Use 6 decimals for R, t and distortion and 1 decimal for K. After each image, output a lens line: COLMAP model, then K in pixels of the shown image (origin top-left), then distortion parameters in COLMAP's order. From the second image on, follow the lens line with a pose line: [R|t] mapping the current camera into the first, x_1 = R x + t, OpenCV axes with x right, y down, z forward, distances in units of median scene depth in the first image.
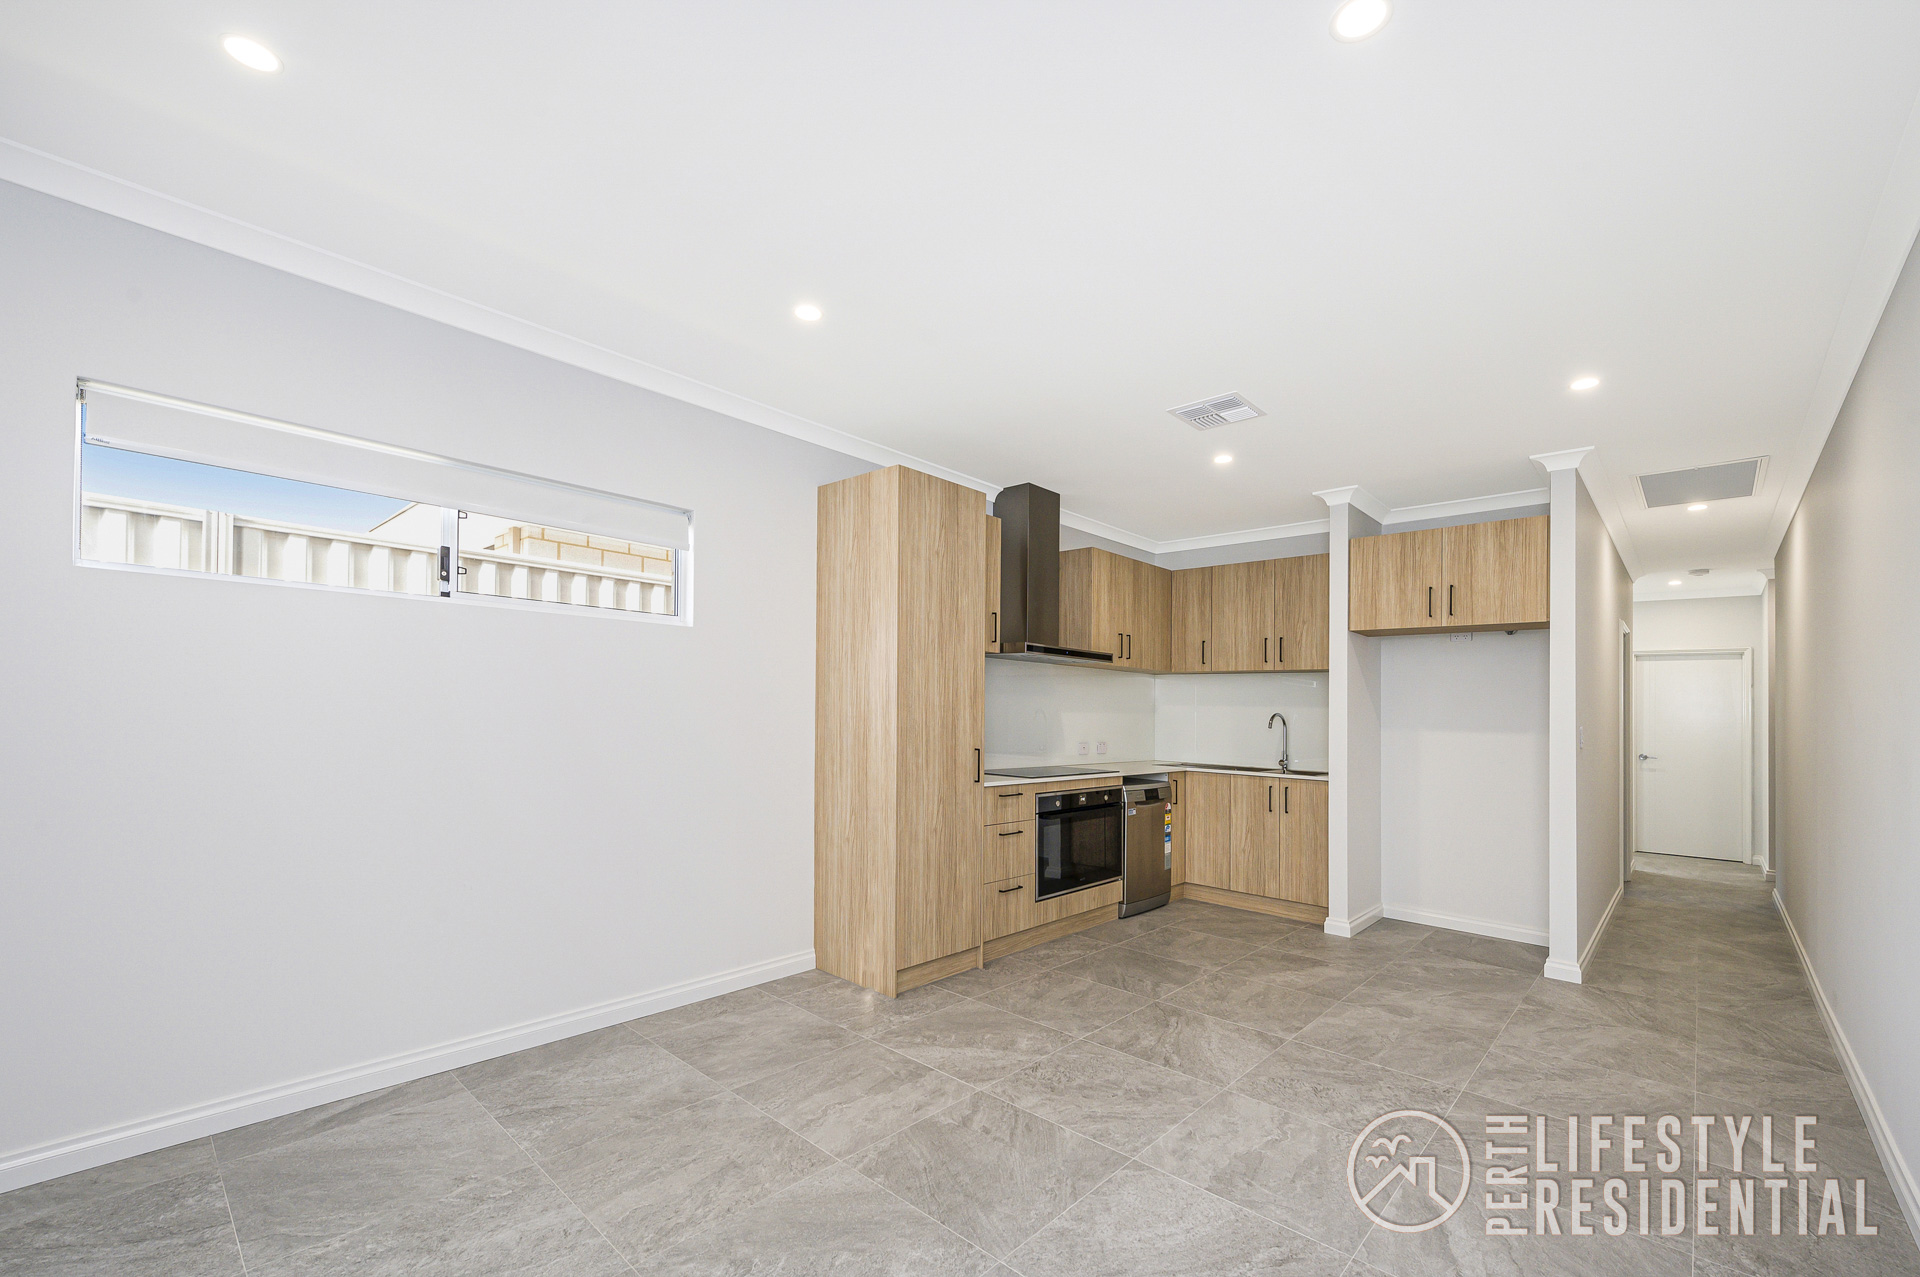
lens RADIAL K [[811.4, 0, 922.6], [0, 811.4, 723.8], [0, 0, 1]] dist [-0.000719, -0.000238]
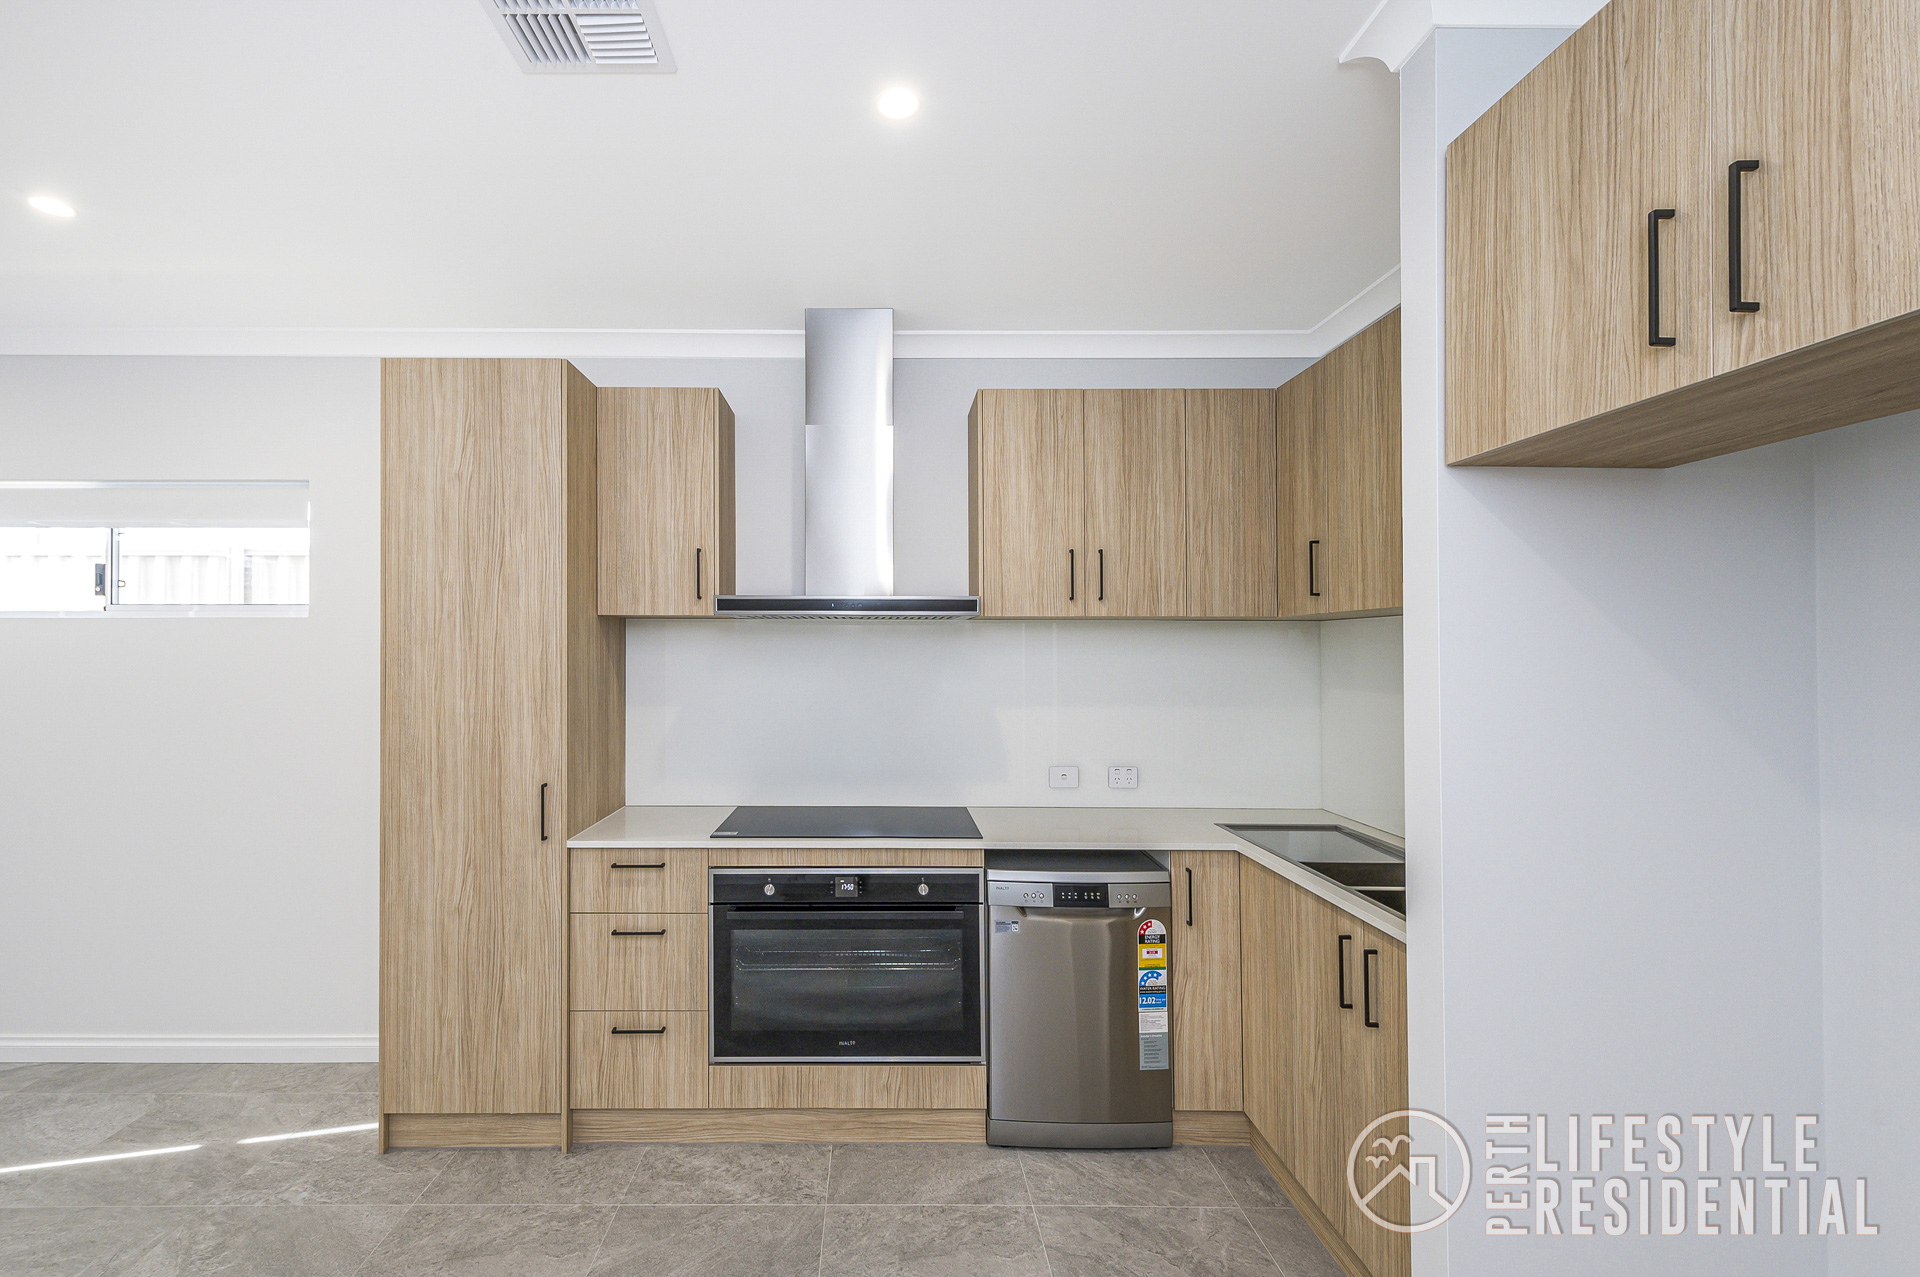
lens RADIAL K [[846.4, 0, 911.6], [0, 846.4, 665.1], [0, 0, 1]] dist [0.010853, -0.000048]
pose [[0.689688, -0.013369, -0.723983, 0.622924], [0.008424, 0.999910, -0.010439, -0.043014], [0.724058, 0.001100, 0.689738, 0.662048]]
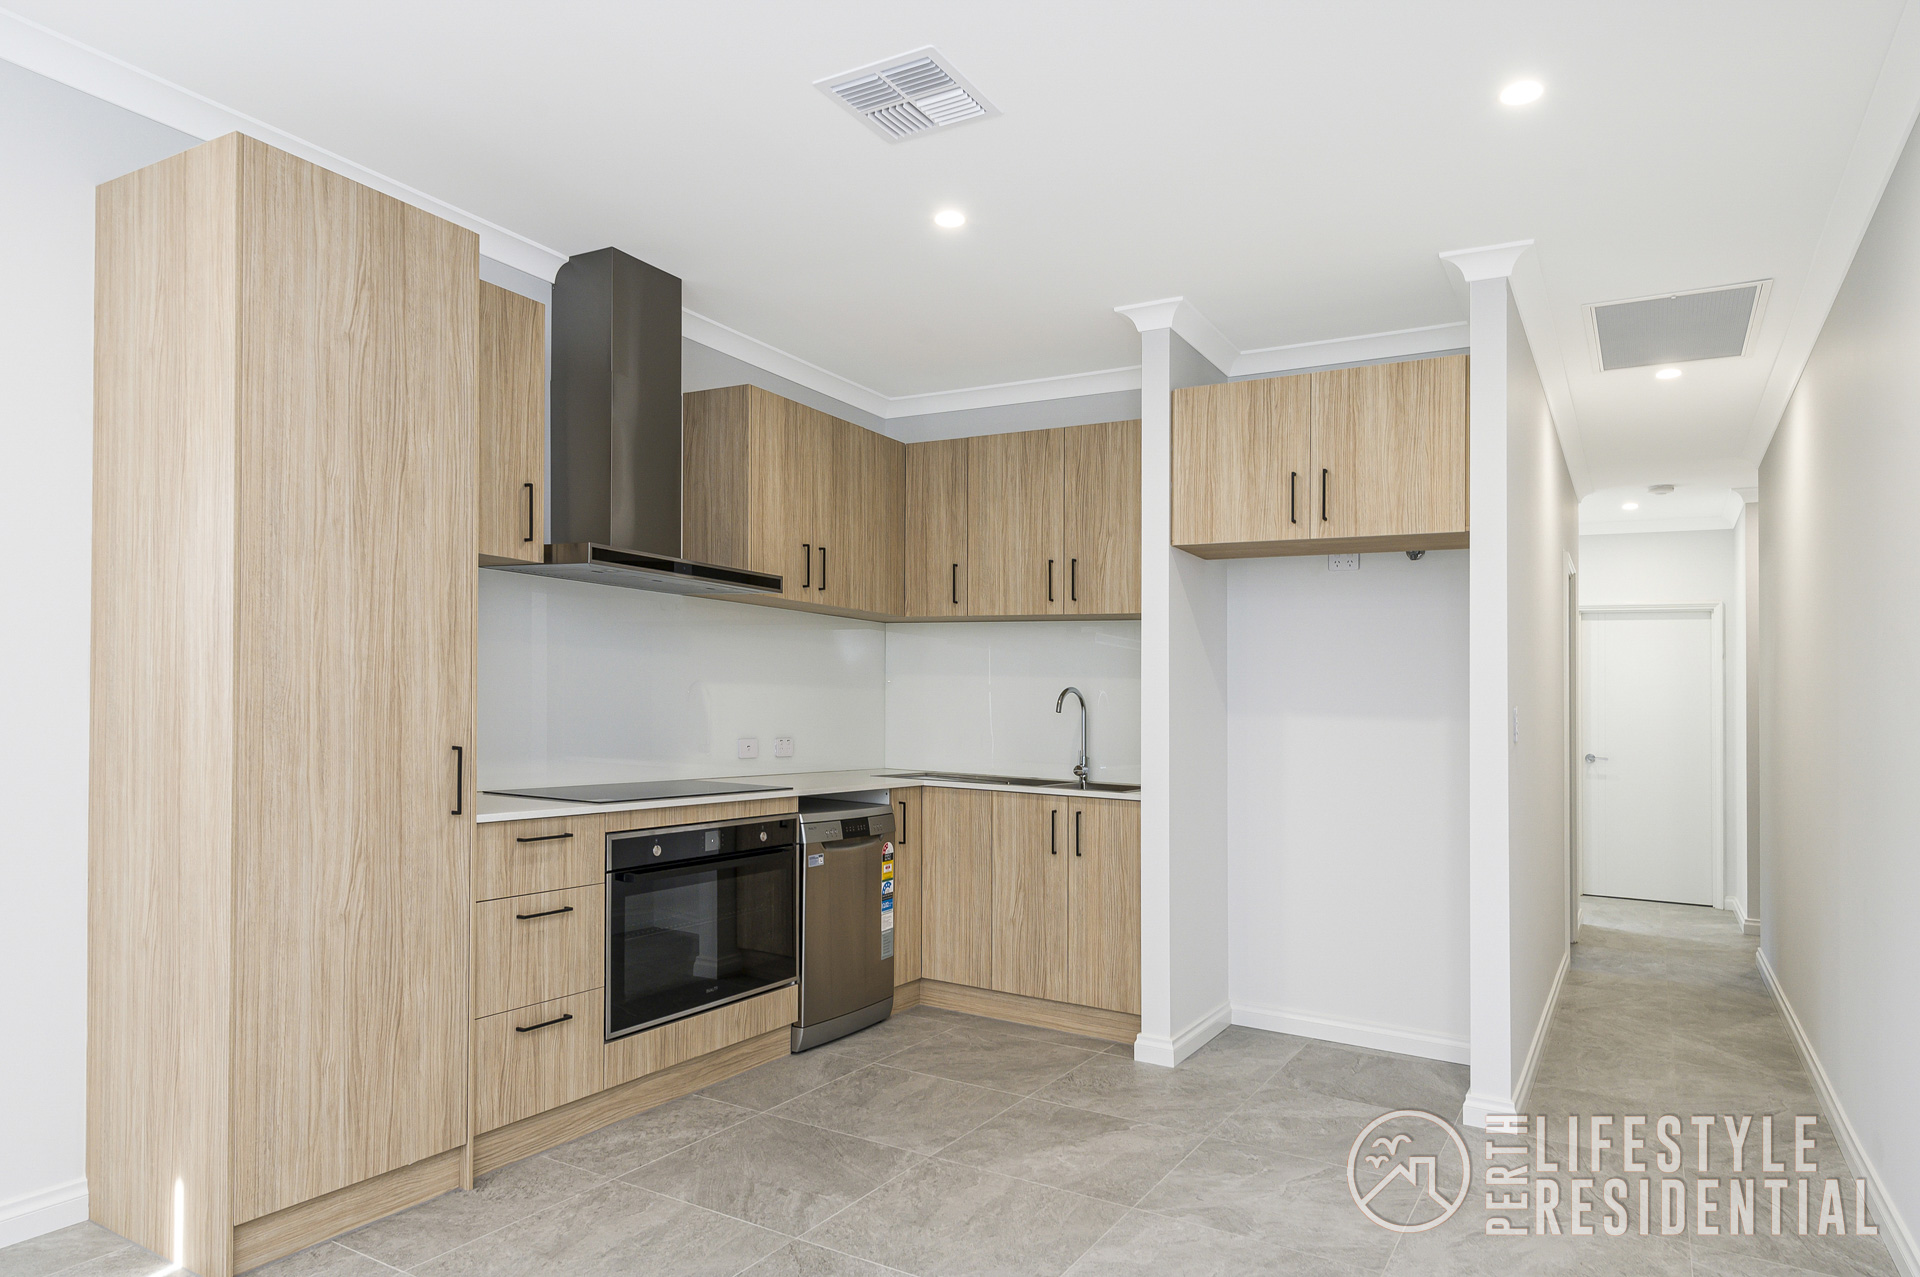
lens RADIAL K [[1181.5, 0, 918.4], [0, 1181.5, 708.6], [0, 0, 1]] dist [0.004125, -0.001448]
pose [[0.976270, 0.003236, 0.216532, 0.161593], [-0.001430, 0.999963, -0.008499, 0.011496], [-0.216551, 0.007988, 0.976239, 0.203967]]
